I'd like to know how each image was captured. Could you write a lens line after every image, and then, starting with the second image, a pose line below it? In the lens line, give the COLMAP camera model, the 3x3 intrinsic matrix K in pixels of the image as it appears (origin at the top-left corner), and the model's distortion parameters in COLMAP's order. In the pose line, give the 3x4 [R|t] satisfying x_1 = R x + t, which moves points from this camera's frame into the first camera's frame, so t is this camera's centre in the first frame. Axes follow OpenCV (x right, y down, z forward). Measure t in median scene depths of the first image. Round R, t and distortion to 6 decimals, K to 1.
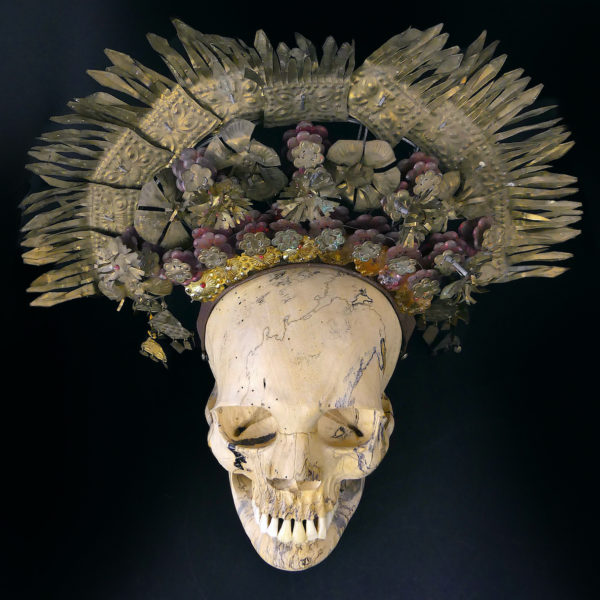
lens RADIAL K [[858.9, 0, 300.0], [0, 858.9, 300.0], [0, 0, 1]] dist [-0.022048, -0.026824]
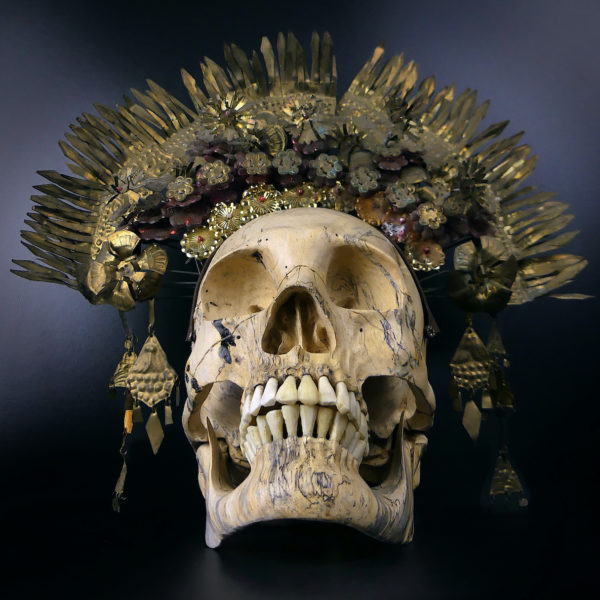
lens RADIAL K [[835.0, 0, 301.6], [0, 835.0, 274.3], [0, 0, 1]] dist [0.009580, 0.001706]
pose [[0.999381, -0.034866, 0.004760, -0.006318], [0.017023, 0.360616, -0.932559, 0.884942], [0.030798, 0.932063, 0.360986, 0.711359]]
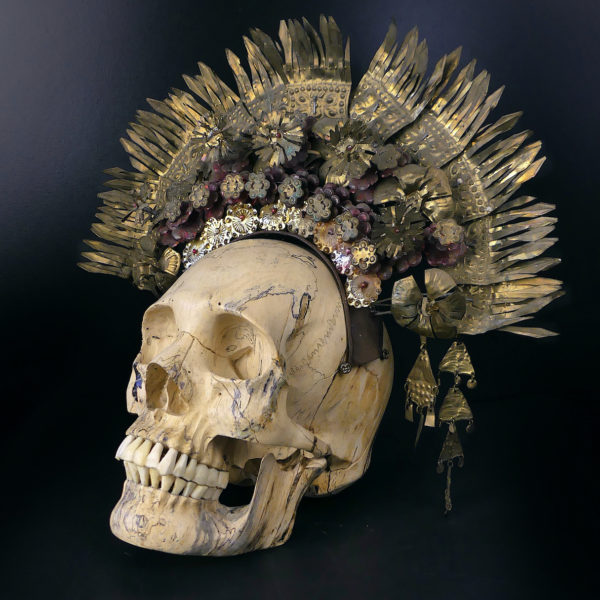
lens RADIAL K [[921.1, 0, 297.9], [0, 921.1, 331.8], [0, 0, 1]] dist [-0.014825, -0.016437]
pose [[0.837959, 0.110318, -0.534467, 0.659797], [-0.459204, 0.671722, -0.581309, 0.697924], [0.294884, 0.732543, 0.613534, 0.385754]]
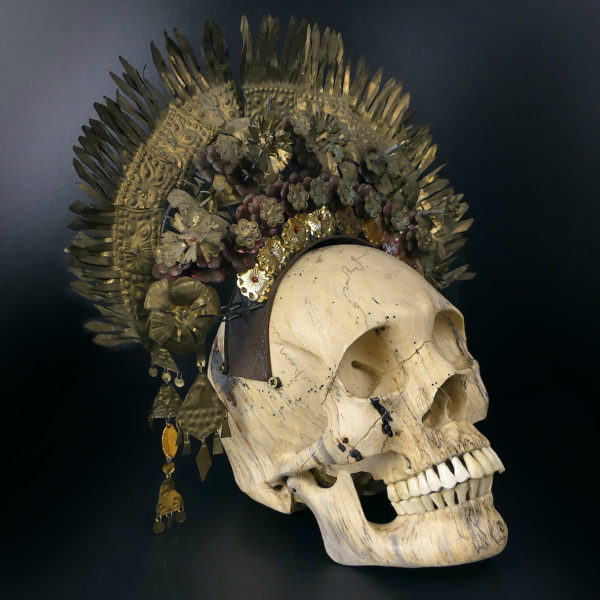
lens RADIAL K [[921.1, 0, 297.9], [0, 921.1, 331.8], [0, 0, 1]] dist [-0.014825, -0.016437]
pose [[0.773170, -0.183984, 0.606925, -0.721256], [0.557905, 0.652394, -0.512956, 0.583244], [-0.301578, 0.735209, 0.607057, 0.410060]]
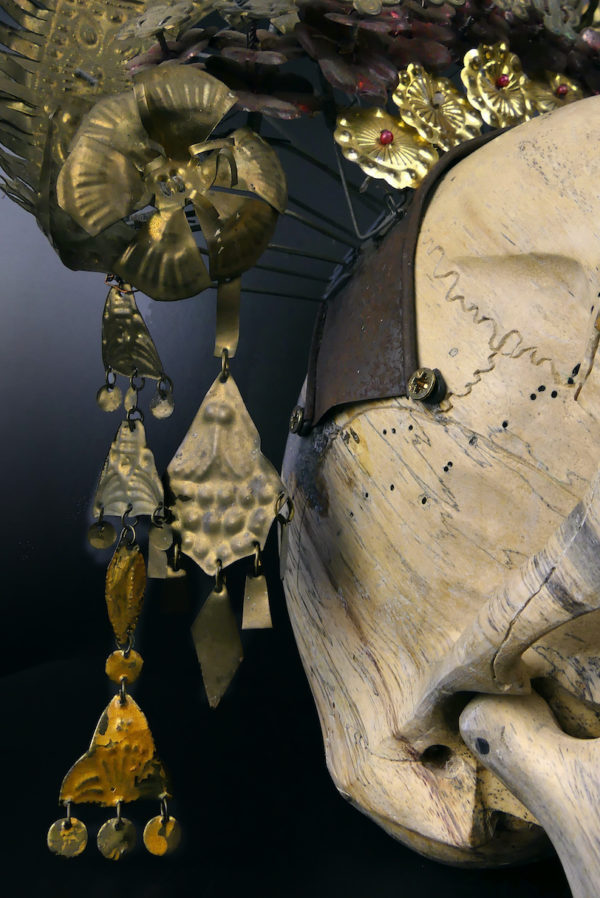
lens RADIAL K [[911.4, 0, 300.0], [0, 911.4, 449.0], [0, 0, 1]] dist [-0.004848, -0.002865]
pose [[0.897713, 0.061925, 0.436207, -0.311501], [0.375464, 0.410491, -0.830978, 0.349836], [-0.230517, 0.909760, 0.345252, 1.007412]]
